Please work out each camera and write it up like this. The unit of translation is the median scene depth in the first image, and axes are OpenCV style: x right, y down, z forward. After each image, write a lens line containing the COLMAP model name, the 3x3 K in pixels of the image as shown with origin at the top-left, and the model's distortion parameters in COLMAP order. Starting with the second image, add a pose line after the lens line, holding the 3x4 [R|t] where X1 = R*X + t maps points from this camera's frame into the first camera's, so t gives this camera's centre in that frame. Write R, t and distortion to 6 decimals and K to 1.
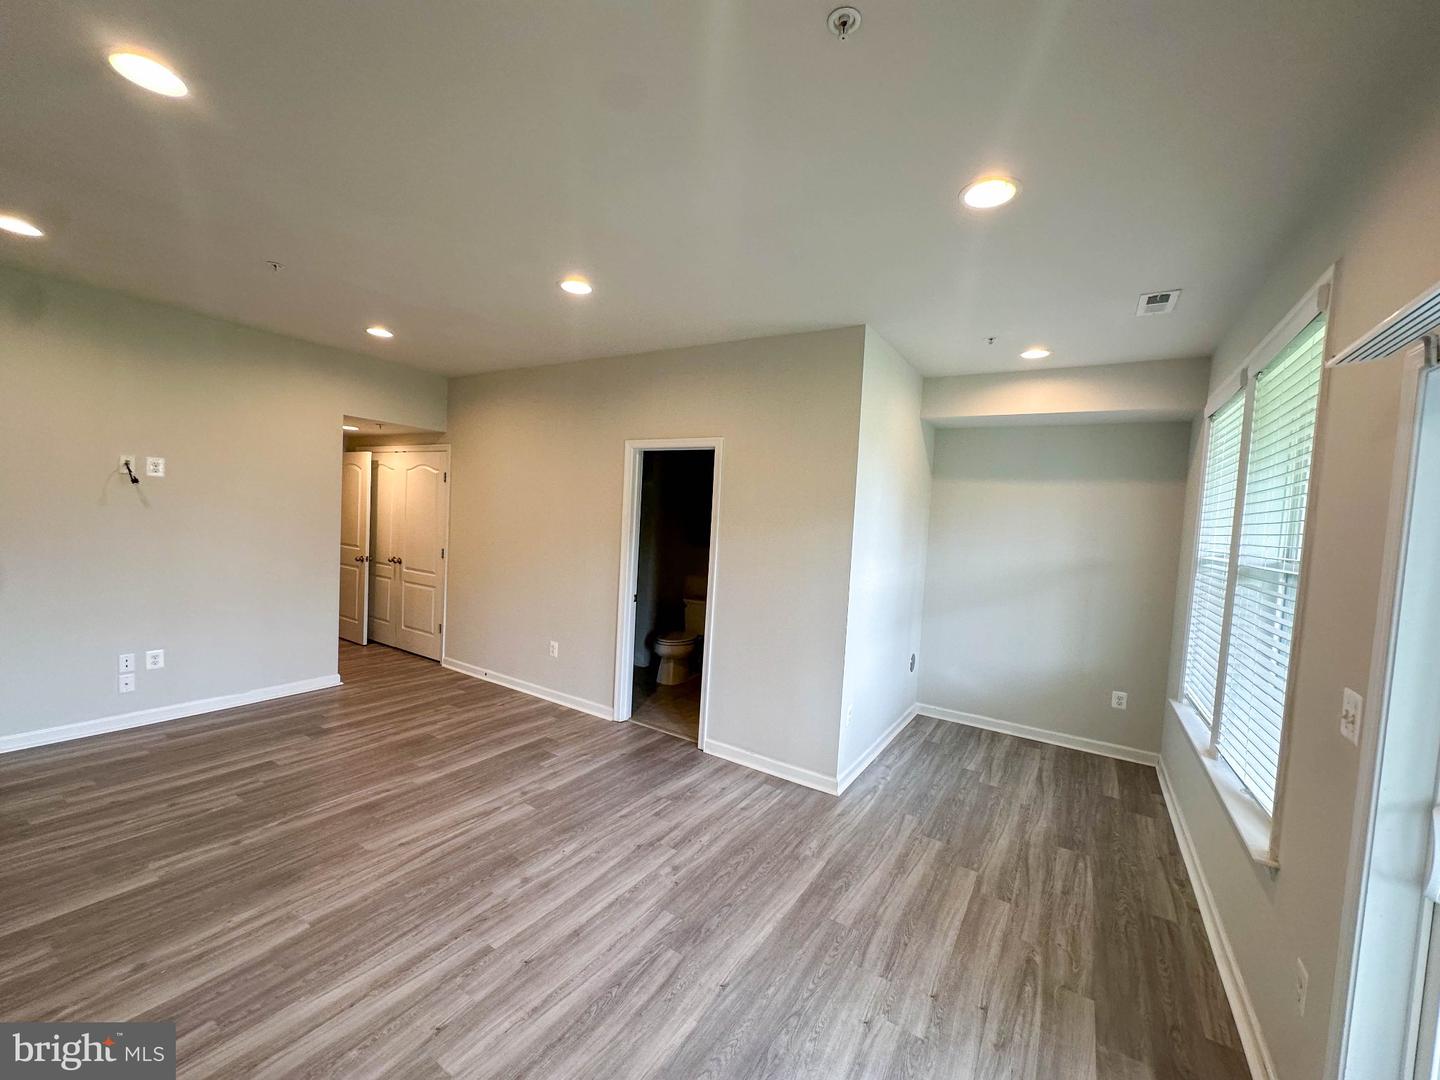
lens RADIAL K [[573.3, 0, 720.8], [0, 573.3, 544.1], [0, 0, 1]] dist [-0.002475, 0.000140]
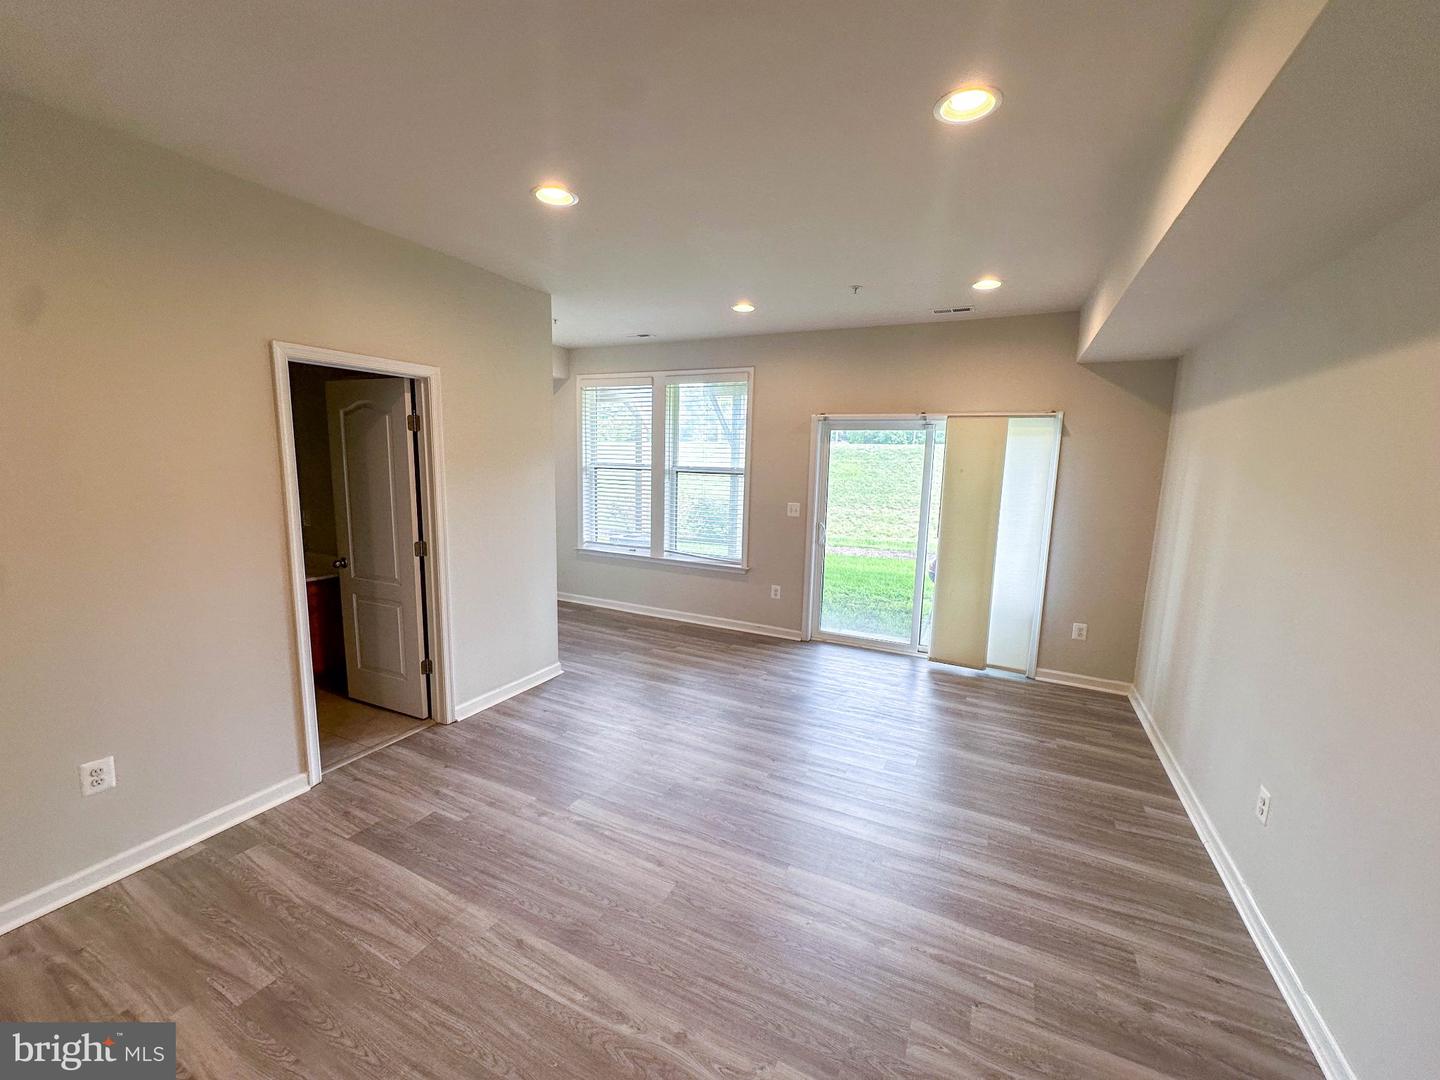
lens RADIAL K [[573.3, 0, 722.9], [0, 573.3, 539.5], [0, 0, 1]] dist [-0.002475, 0.000140]
pose [[-0.104963, -0.203211, 0.973493, -0.982224], [0.019190, 0.978304, 0.206284, -0.109642], [-0.994291, 0.040334, -0.098786, 0.718138]]
